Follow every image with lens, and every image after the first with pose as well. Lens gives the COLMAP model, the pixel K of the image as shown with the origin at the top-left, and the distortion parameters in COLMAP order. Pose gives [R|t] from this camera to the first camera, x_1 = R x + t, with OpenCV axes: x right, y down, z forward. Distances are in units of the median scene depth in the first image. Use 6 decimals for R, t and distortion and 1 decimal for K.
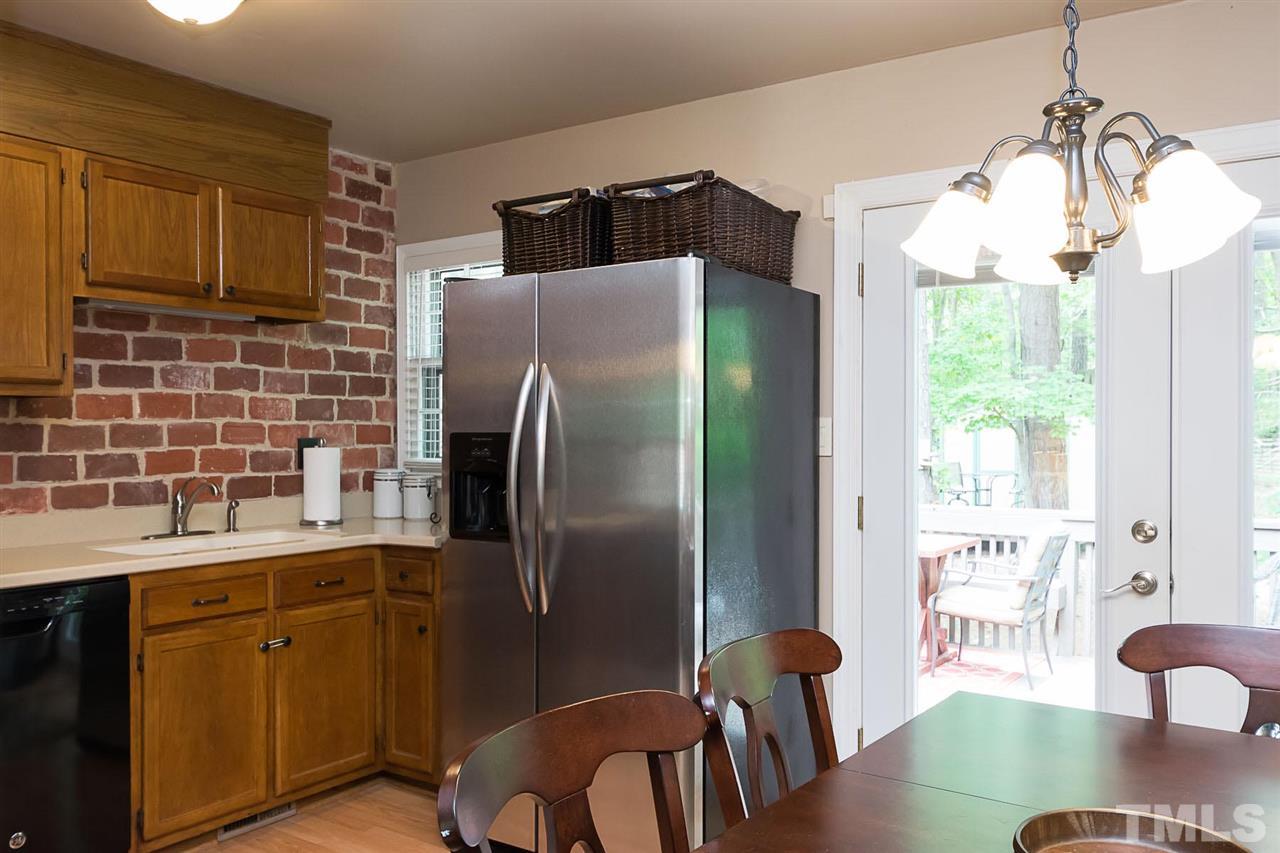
lens RADIAL K [[1011.7, 0, 640.0], [0, 1011.7, 426.5], [0, 0, 1]] dist [0.001538, -0.000048]
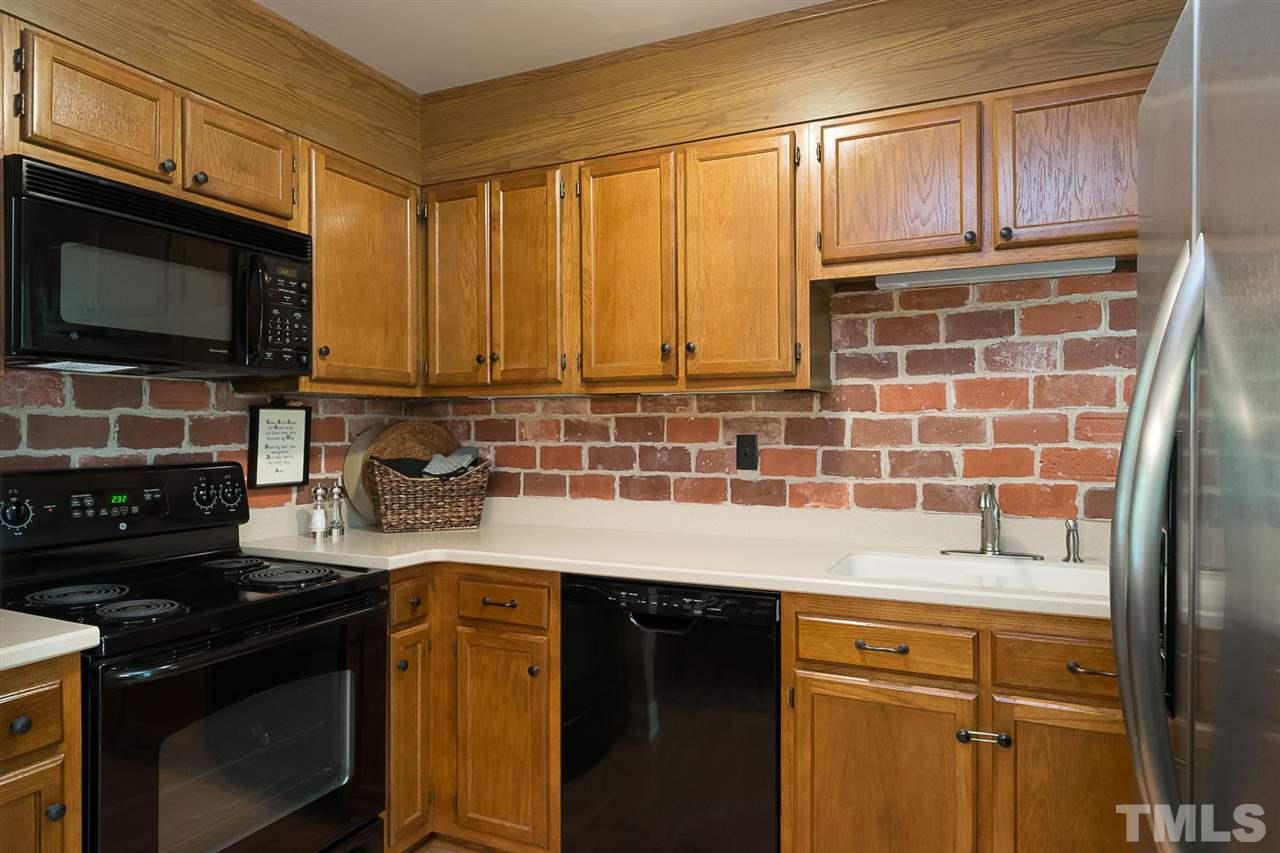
lens RADIAL K [[795.7, 0, 640.0], [0, 795.7, 426.5], [0, 0, 1]] dist [0.000877, 0.000109]
pose [[0.160410, 0.004024, -0.987042, 0.122402], [0.008828, 0.999946, 0.005512, -0.000120], [0.987011, -0.009598, 0.160365, 0.638218]]
